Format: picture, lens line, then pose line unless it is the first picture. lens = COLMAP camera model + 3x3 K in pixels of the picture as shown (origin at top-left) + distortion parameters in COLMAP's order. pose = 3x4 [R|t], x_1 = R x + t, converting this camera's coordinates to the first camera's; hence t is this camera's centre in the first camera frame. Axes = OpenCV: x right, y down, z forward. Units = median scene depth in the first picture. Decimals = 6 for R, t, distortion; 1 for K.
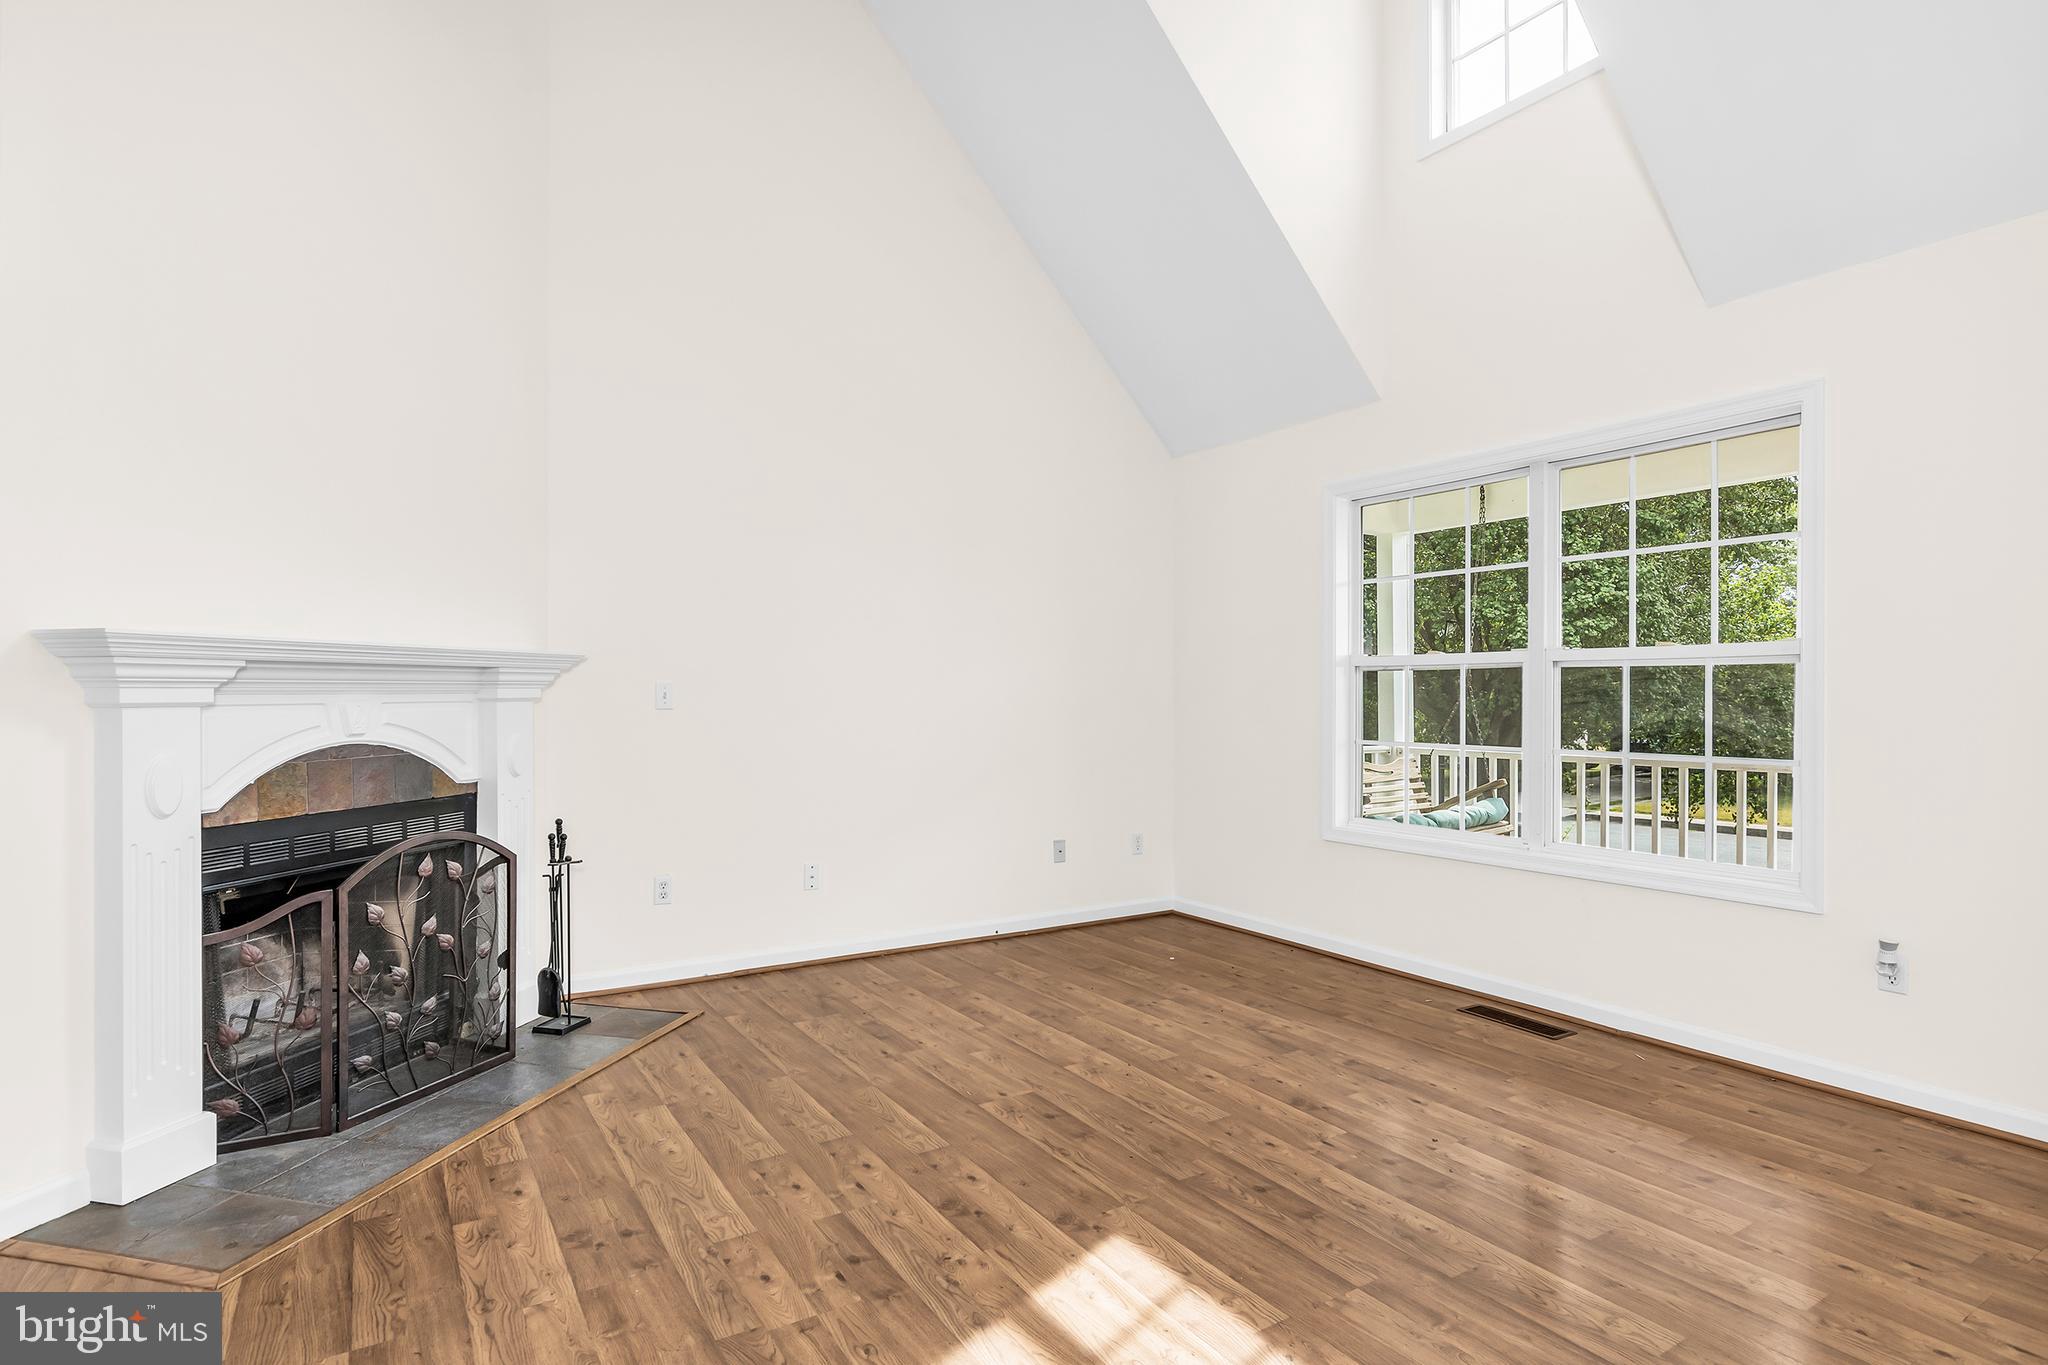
lens RADIAL K [[1032.0, 0, 1016.4], [0, 1032.0, 676.7], [0, 0, 1]] dist [-0.003113, -0.001151]
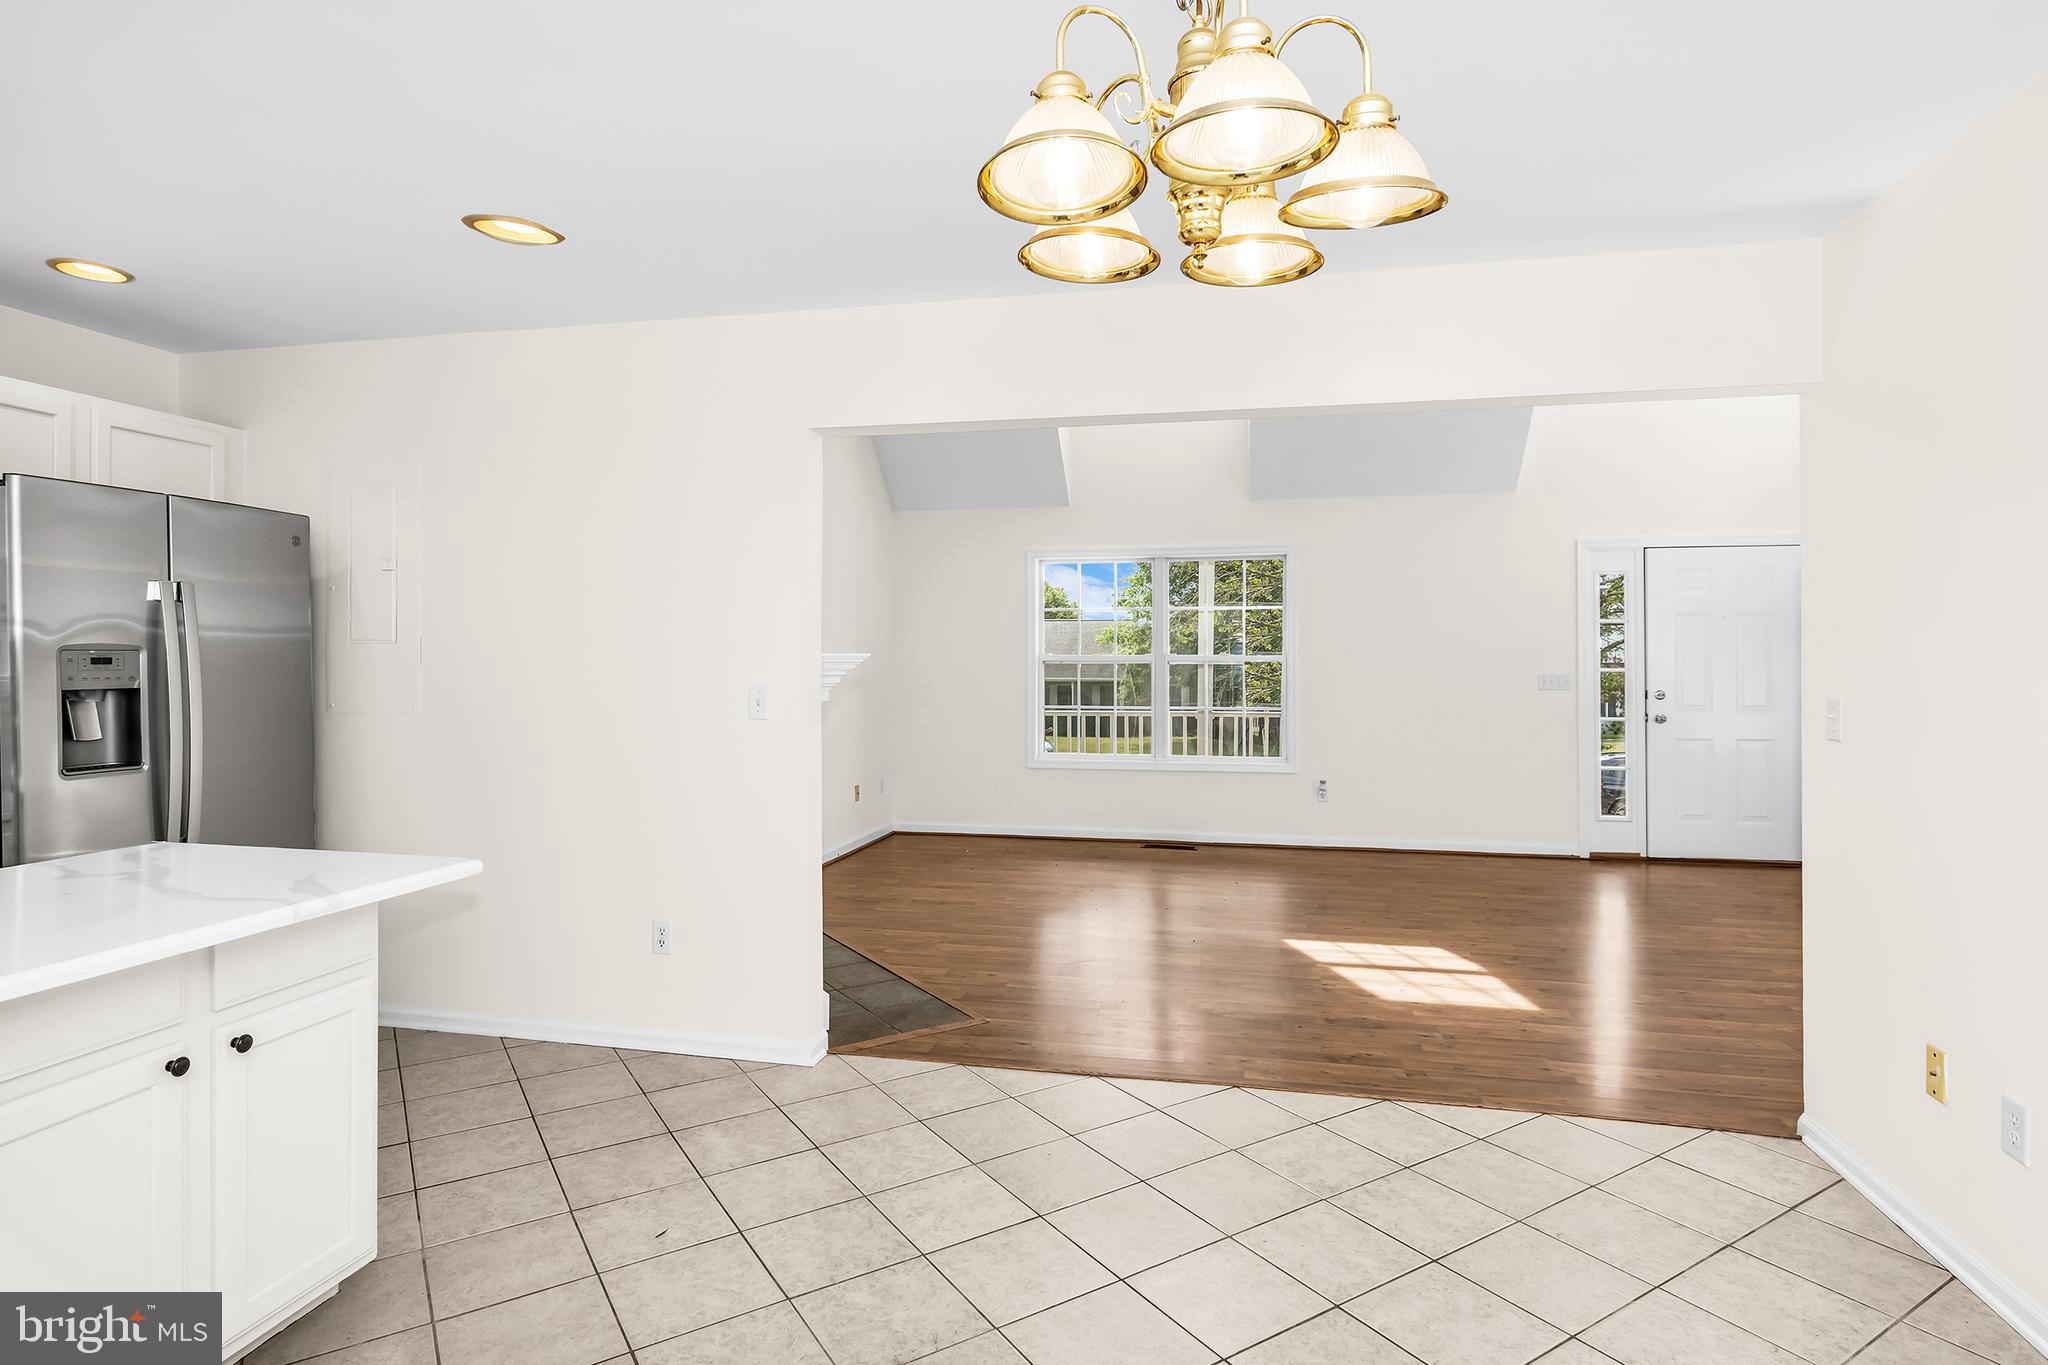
lens RADIAL K [[1068.4, 0, 1006.2], [0, 1068.4, 659.9], [0, 0, 1]] dist [-0.002197, -0.000559]
pose [[0.704985, 0.000462, 0.709223, -1.545287], [-0.011048, 0.999886, 0.010330, -0.046977], [-0.709137, -0.015118, 0.704909, -0.252760]]
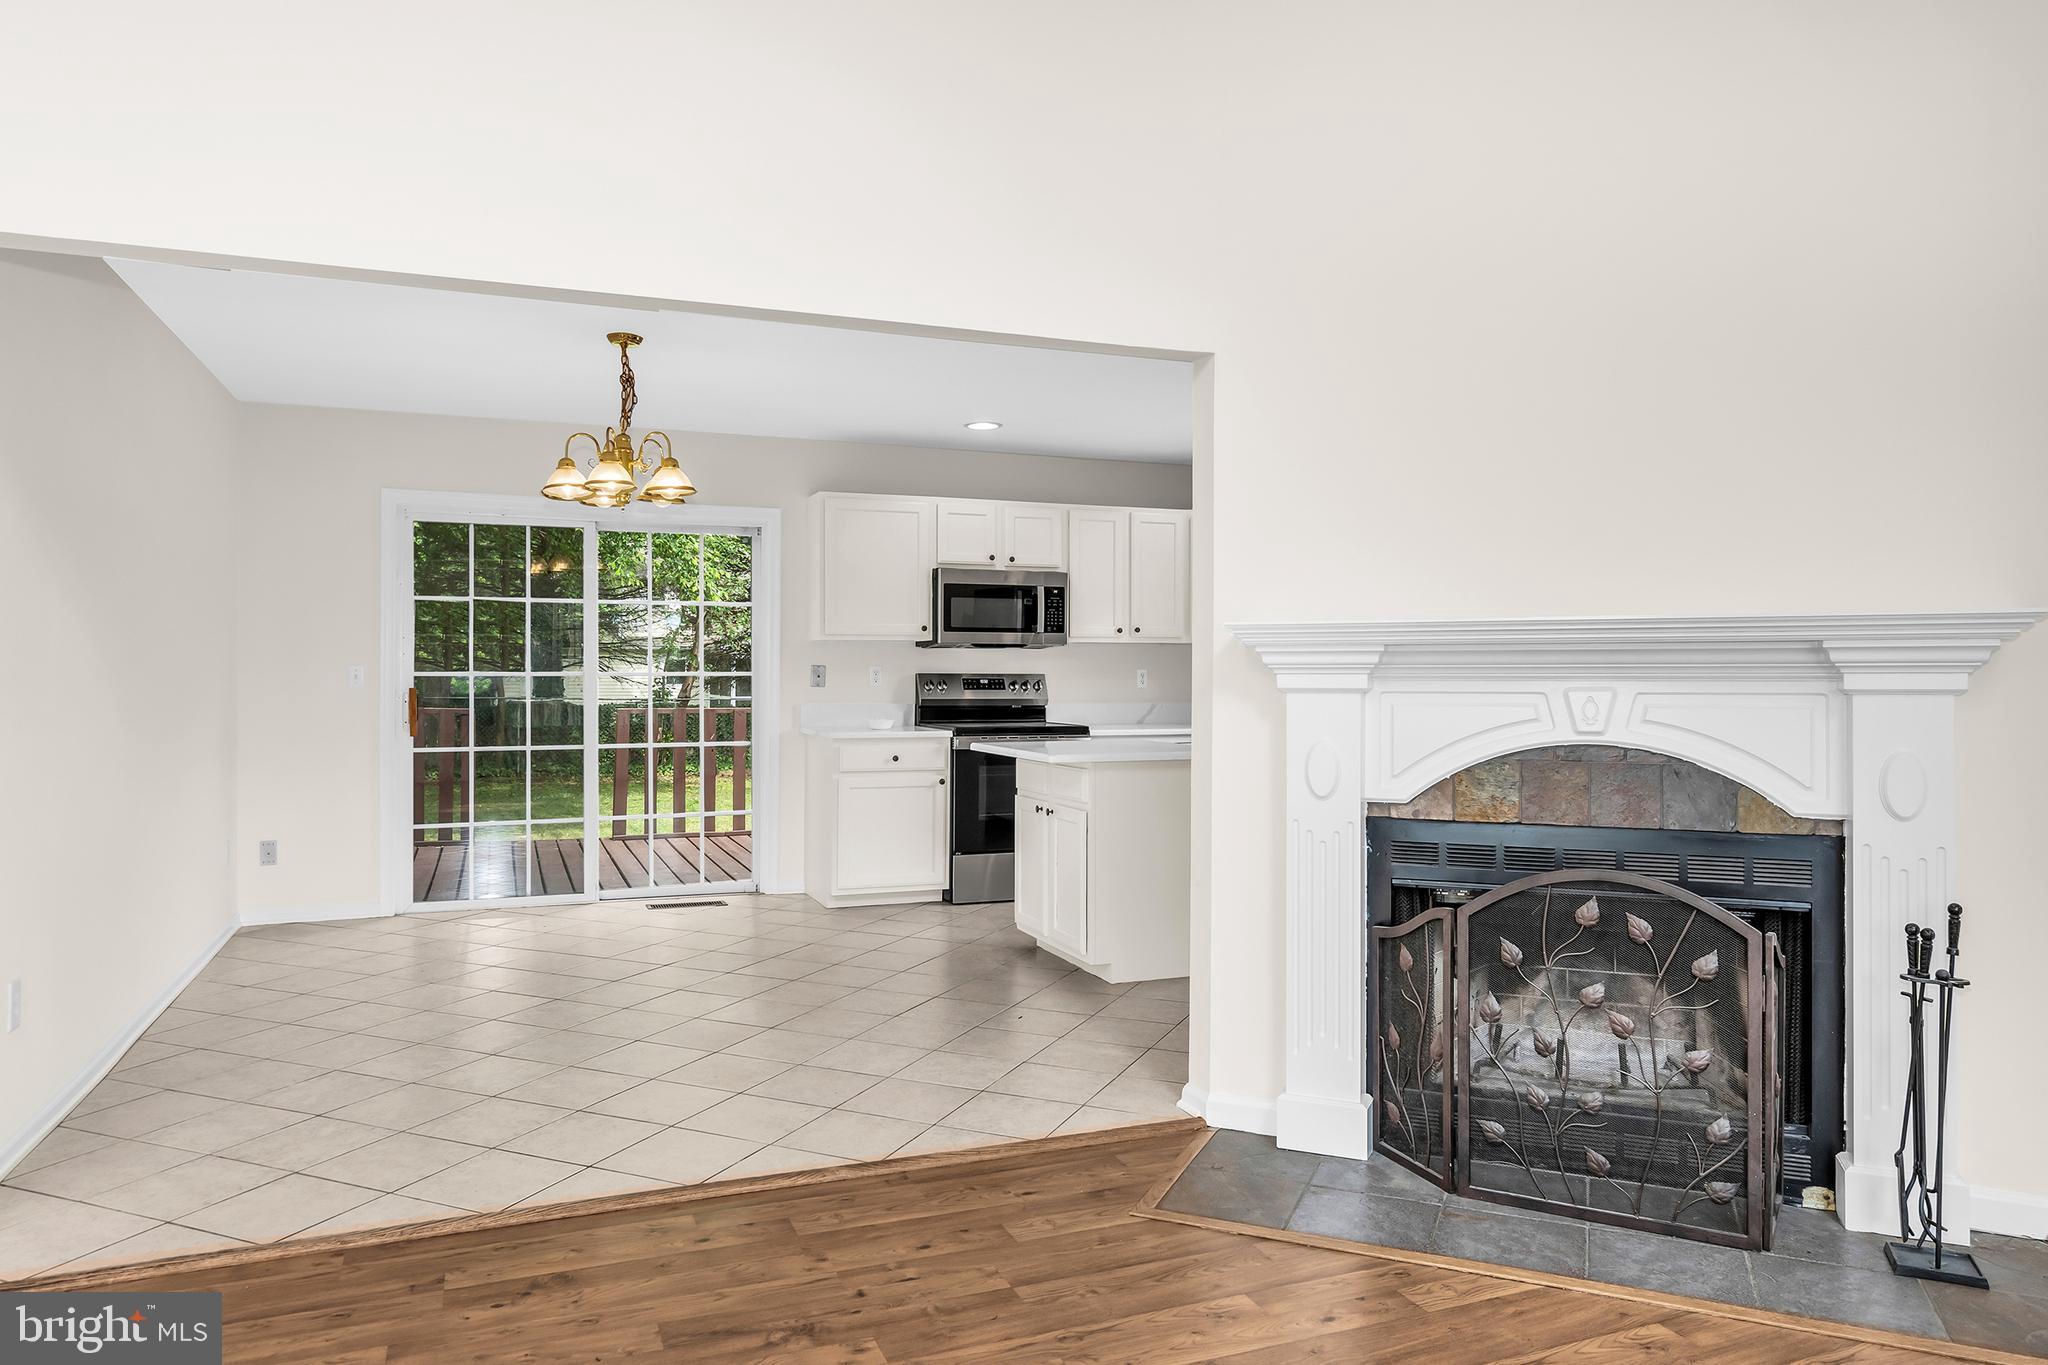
lens RADIAL K [[1323.7, 0, 1024.0], [0, 1323.7, 682.5], [0, 0, 1]] dist [-0.000832, 0.000159]
pose [[-0.173430, 0.002226, -0.984844, 0.478420], [0.012182, 0.999926, 0.000115, 0.014101], [0.984771, -0.011978, -0.173444, 0.840619]]
